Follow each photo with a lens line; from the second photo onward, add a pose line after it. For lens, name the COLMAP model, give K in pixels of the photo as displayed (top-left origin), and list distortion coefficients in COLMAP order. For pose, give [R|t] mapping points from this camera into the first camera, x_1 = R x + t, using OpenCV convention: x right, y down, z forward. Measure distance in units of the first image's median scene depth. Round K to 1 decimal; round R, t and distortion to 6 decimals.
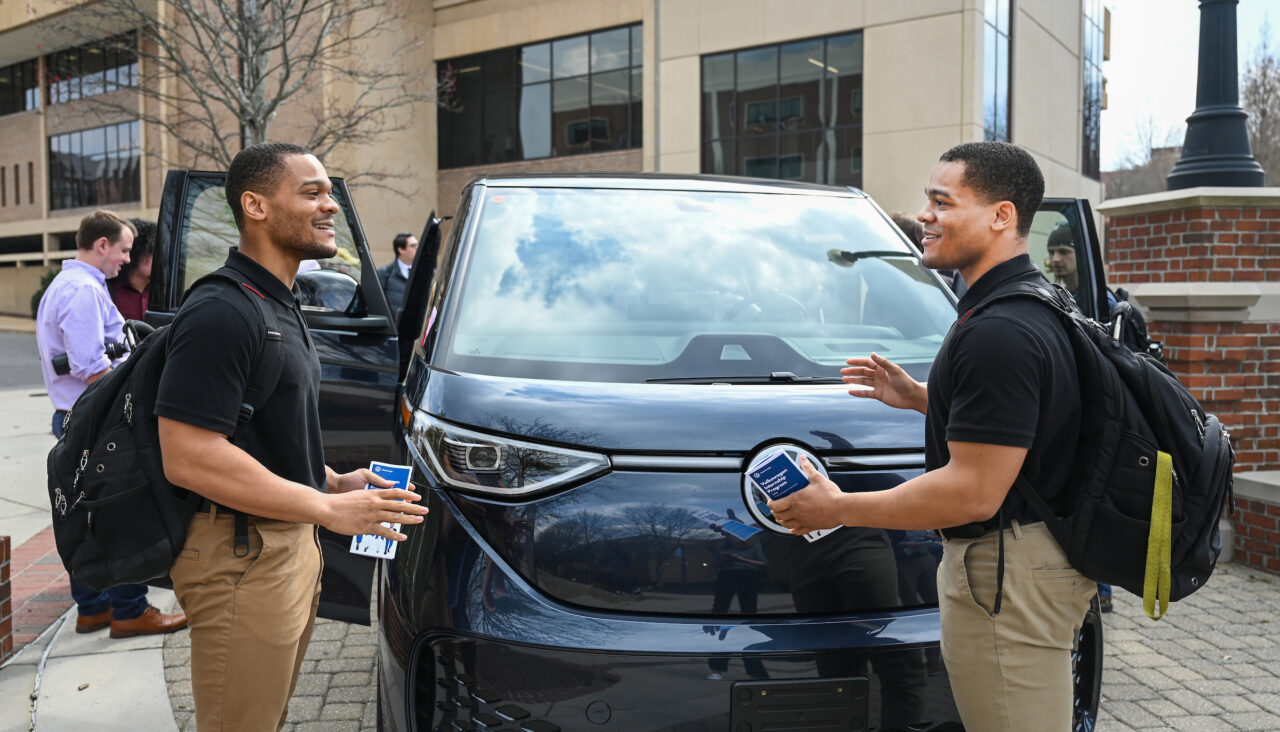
lens RADIAL K [[1043.0, 0, 638.6], [0, 1043.0, 360.6], [0, 0, 1]] dist [-0.005050, 0.000051]
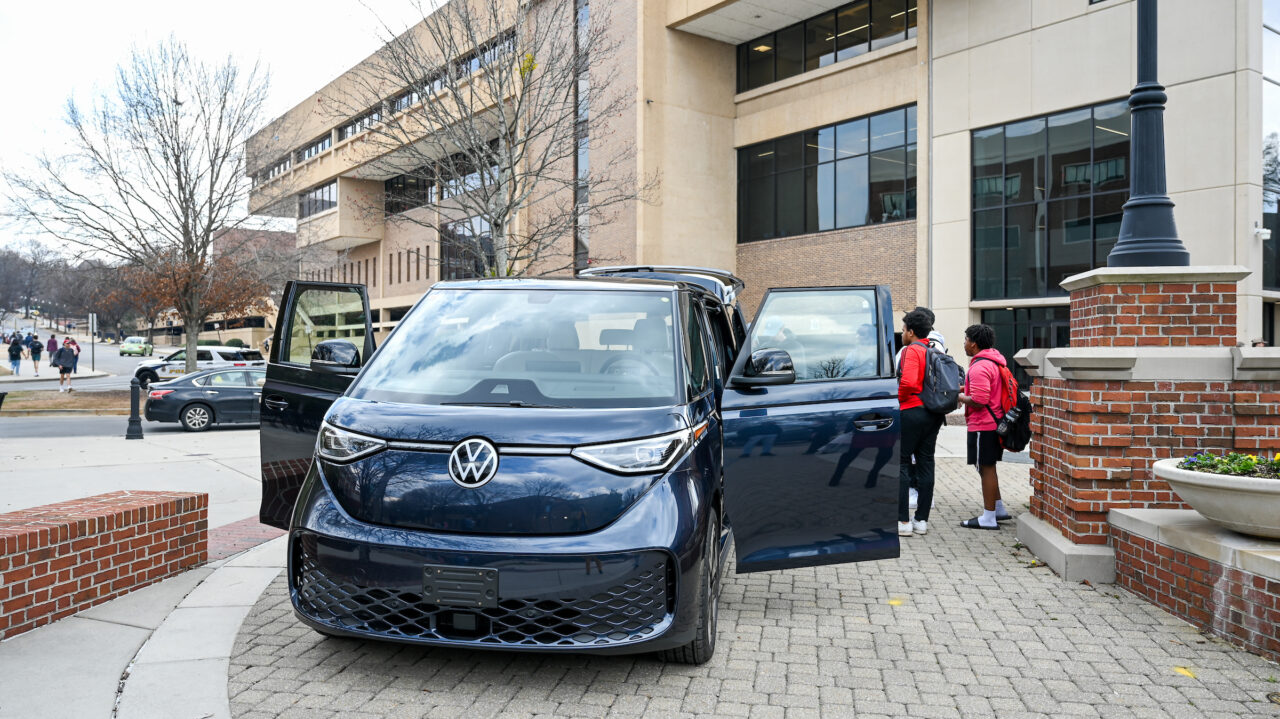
lens RADIAL K [[992.7, 0, 667.5], [0, 992.7, 371.5], [0, 0, 1]] dist [-0.004180, 0.002647]
pose [[0.951868, 0.009709, -0.306356, 0.410243], [-0.023720, 0.998834, -0.042043, 0.012020], [0.305590, 0.047286, 0.950988, -0.224309]]
